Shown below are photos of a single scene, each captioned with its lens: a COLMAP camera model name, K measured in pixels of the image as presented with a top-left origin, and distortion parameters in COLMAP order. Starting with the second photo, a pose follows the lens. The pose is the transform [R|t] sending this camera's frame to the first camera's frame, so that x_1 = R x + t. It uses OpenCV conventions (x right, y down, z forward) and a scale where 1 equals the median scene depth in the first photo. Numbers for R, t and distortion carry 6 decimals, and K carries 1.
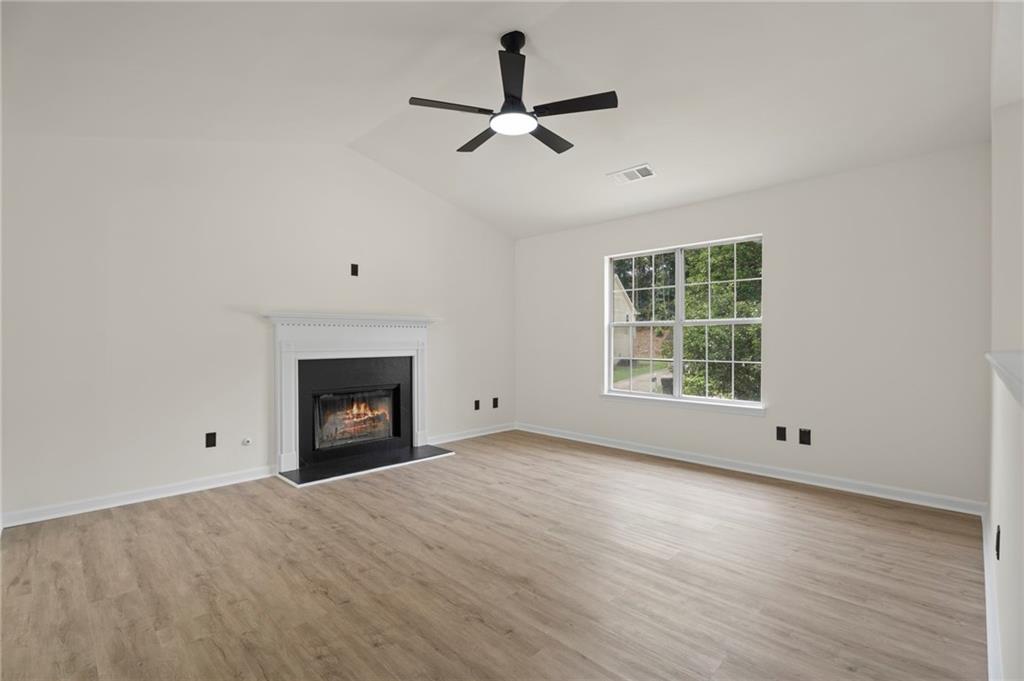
lens RADIAL K [[459.0, 0, 509.7], [0, 459.0, 347.7], [0, 0, 1]] dist [-0.003521, -0.000817]
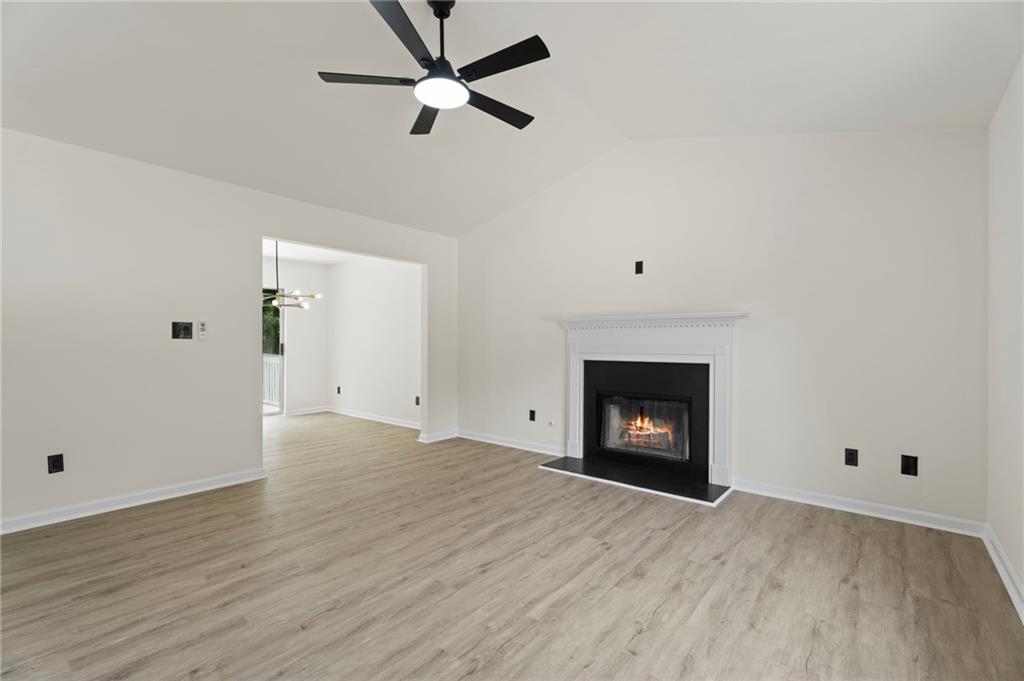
lens RADIAL K [[449.4, 0, 516.8], [0, 449.4, 344.5], [0, 0, 1]] dist [0.007750, -0.000715]
pose [[0.119331, 0.004928, -0.992842, 0.720803], [-0.022660, 0.999741, 0.002239, -0.011198], [0.992596, 0.022231, 0.119412, 0.859278]]
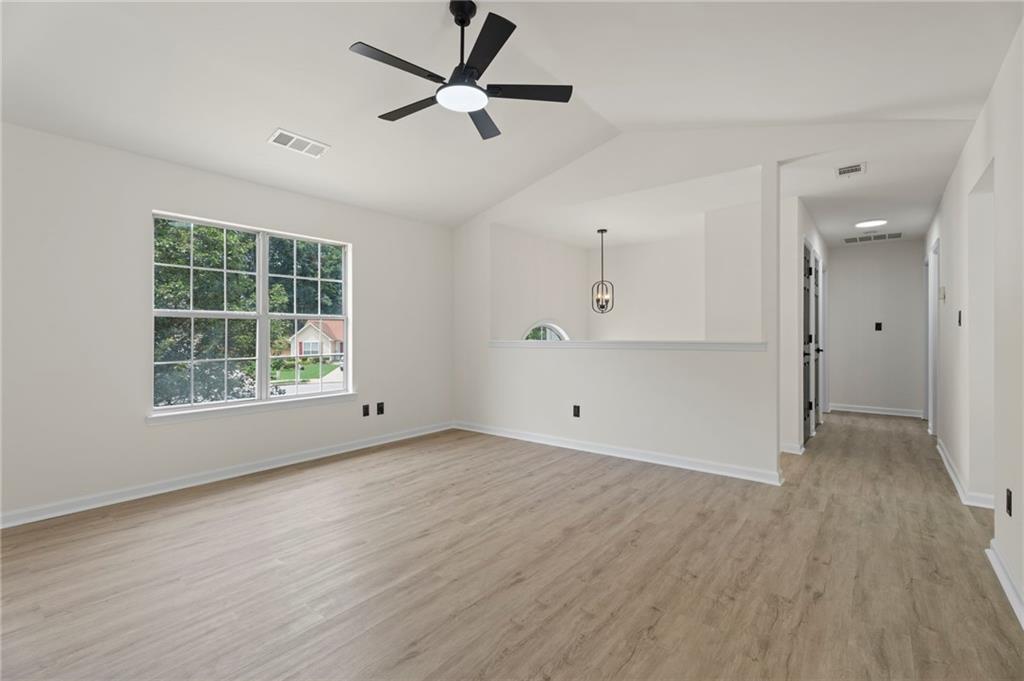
lens RADIAL K [[459.0, 0, 509.5], [0, 459.0, 340.7], [0, 0, 1]] dist [-0.003521, -0.000817]
pose [[-0.108358, -0.007674, 0.994082, -0.750559], [0.023418, 0.999673, 0.010269, -0.003603], [-0.993836, 0.024392, -0.108143, 0.832175]]
